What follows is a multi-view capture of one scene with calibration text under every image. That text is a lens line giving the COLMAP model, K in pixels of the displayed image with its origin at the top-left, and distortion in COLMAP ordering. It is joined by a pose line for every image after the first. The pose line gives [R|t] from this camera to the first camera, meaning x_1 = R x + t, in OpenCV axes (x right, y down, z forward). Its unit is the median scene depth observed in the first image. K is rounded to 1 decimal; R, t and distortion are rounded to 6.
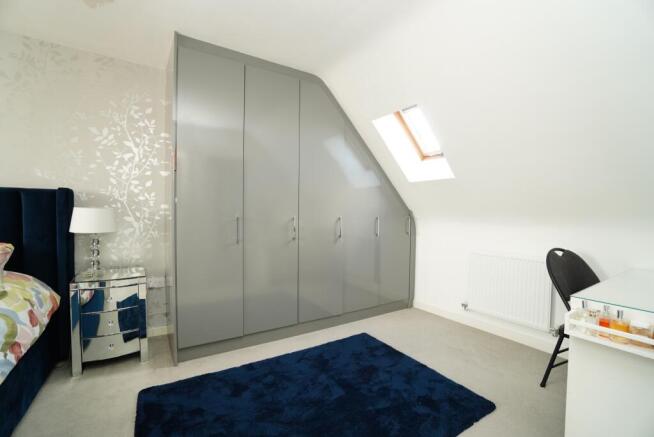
lens RADIAL K [[280.1, 0, 327.0], [0, 280.1, 218.5], [0, 0, 1]] dist [0.002433, 0.000427]
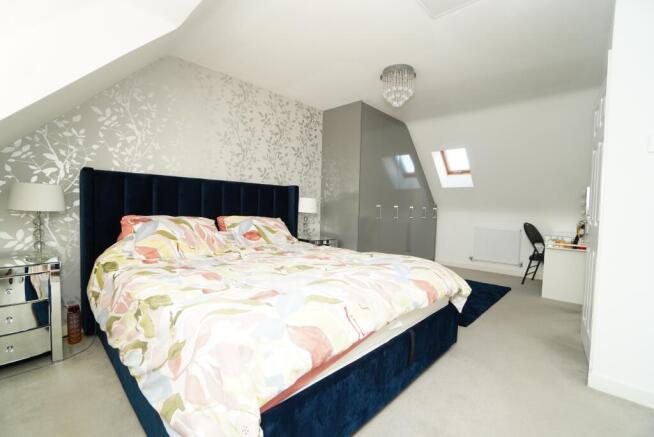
lens RADIAL K [[280.5, 0, 327.0], [0, 280.5, 218.5], [0, 0, 1]] dist [-0.001884, -0.000295]
pose [[0.968886, 0.018521, 0.246814, -0.280212], [-0.029004, 0.998822, 0.038904, 0.004160], [-0.245803, -0.044852, 0.968282, -0.165985]]
